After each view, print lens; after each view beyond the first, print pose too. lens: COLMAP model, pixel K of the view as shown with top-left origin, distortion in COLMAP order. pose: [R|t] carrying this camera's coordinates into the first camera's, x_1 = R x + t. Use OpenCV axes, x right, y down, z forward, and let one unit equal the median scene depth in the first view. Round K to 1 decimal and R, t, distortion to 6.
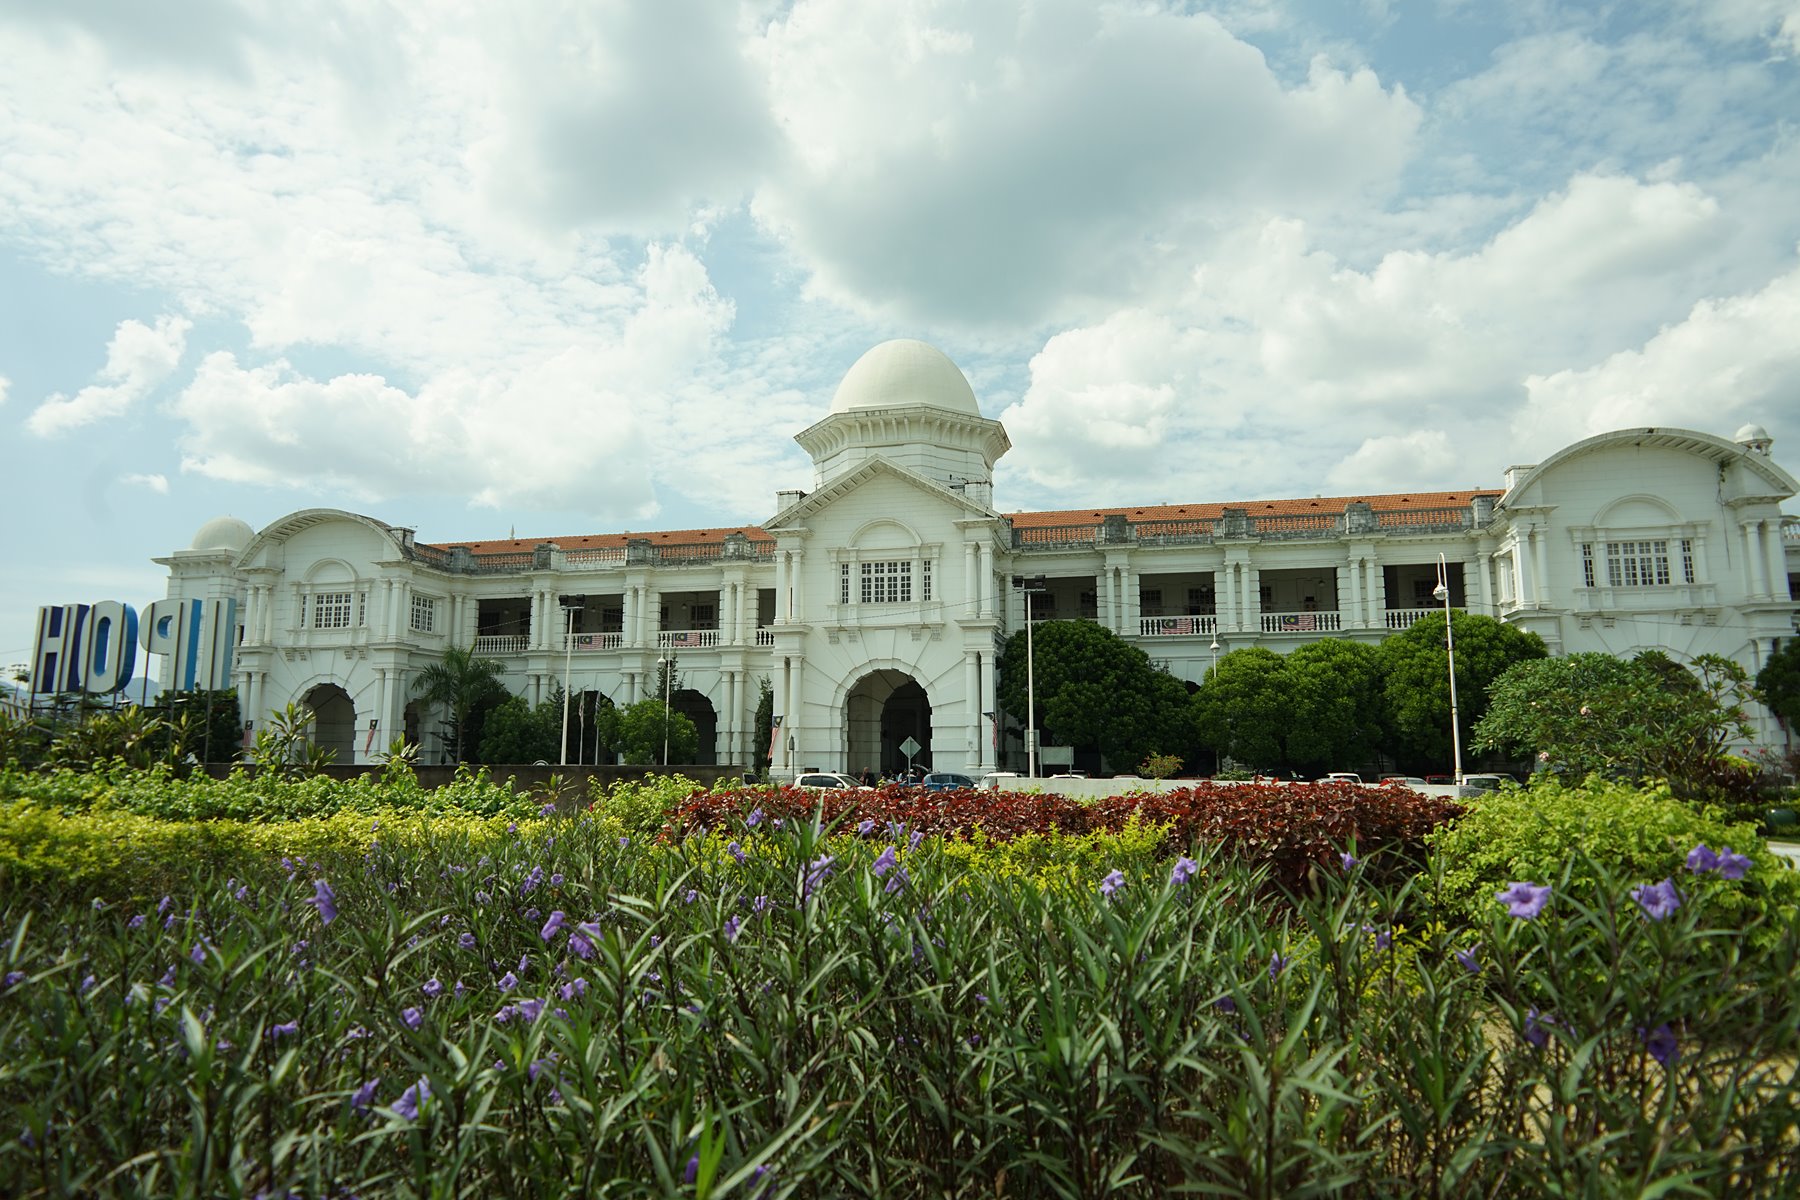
lens RADIAL K [[1086.6, 0, 894.0], [0, 1086.6, 596.8], [0, 0, 1]] dist [-0.044360, 0.018704]
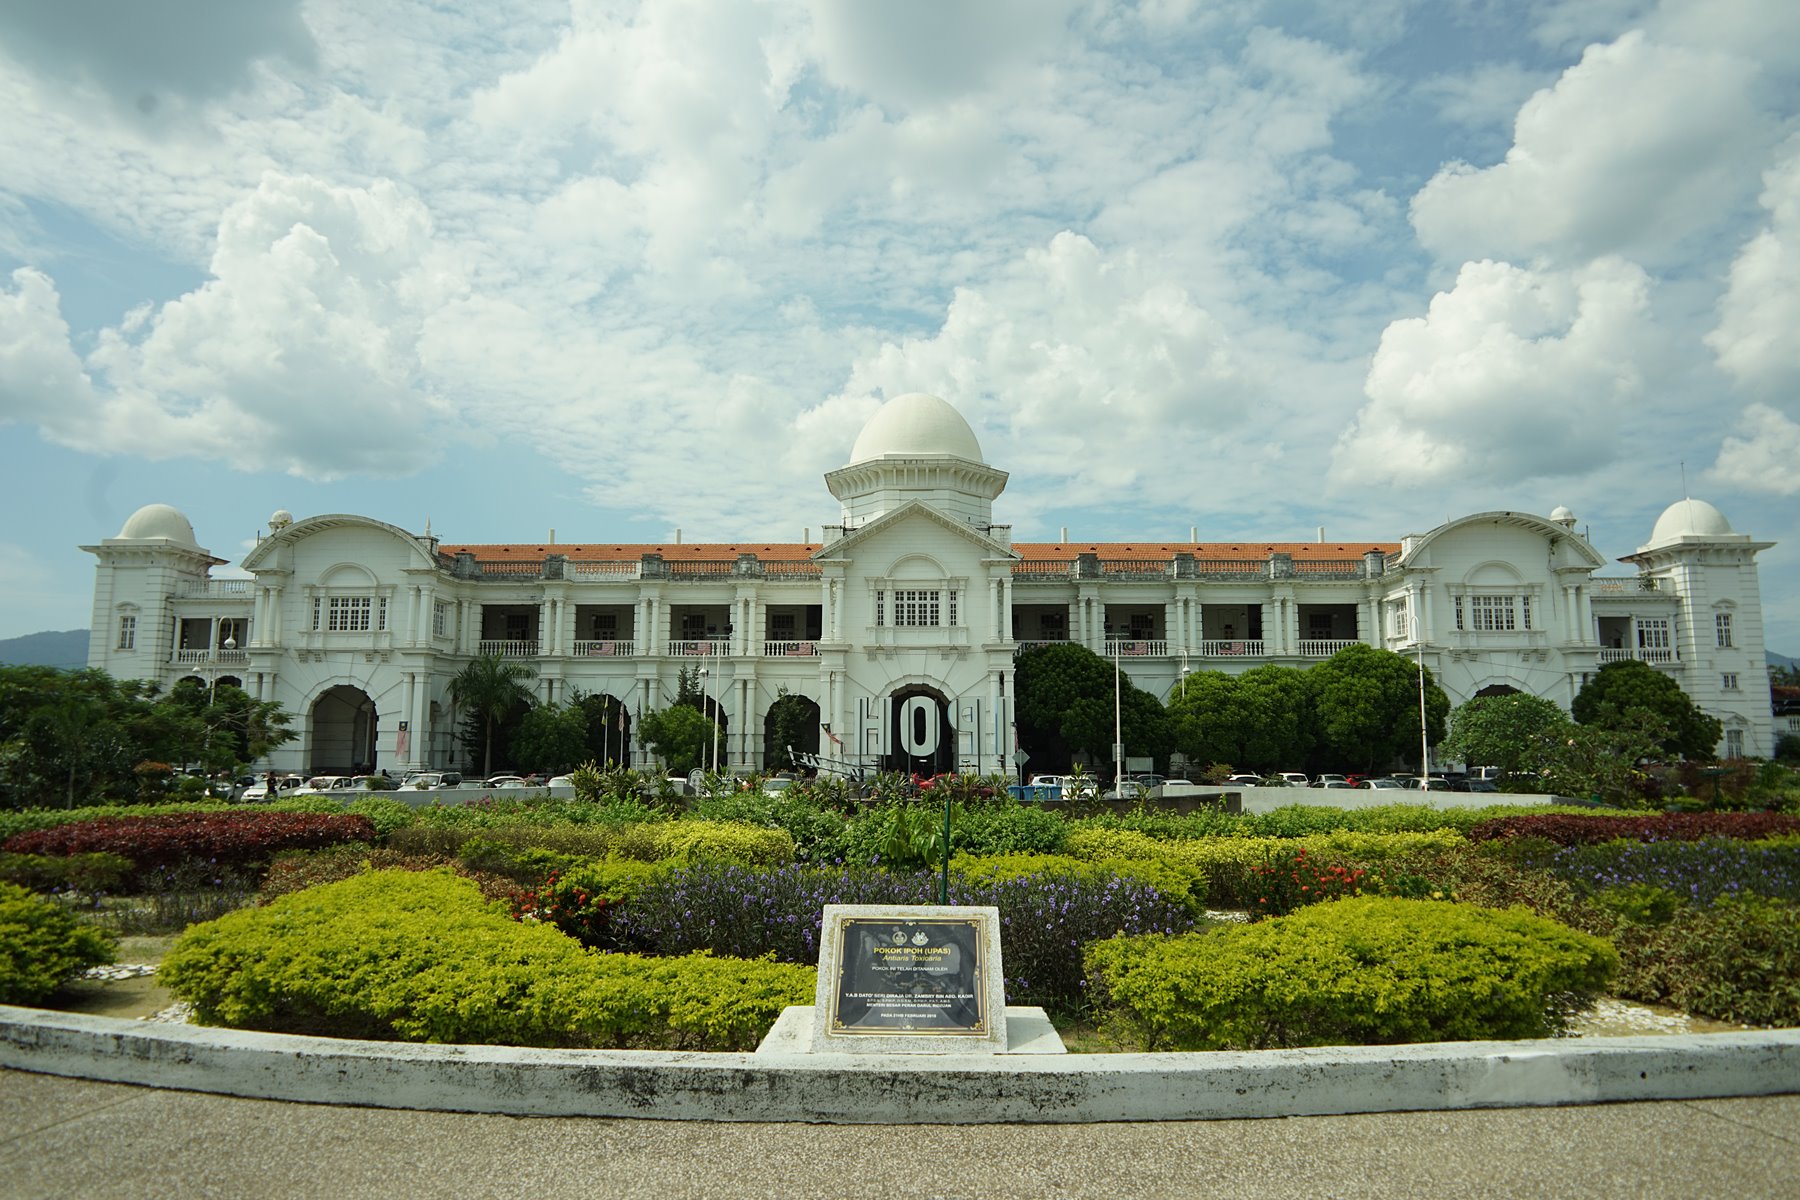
lens RADIAL K [[1086.6, 0, 893.0], [0, 1086.6, 595.4], [0, 0, 1]] dist [-0.044360, 0.018704]
pose [[0.978105, 0.029630, 0.205993, -0.254970], [-0.032481, 0.999417, 0.010473, -0.036330], [-0.205563, -0.016934, 0.978497, -0.121681]]
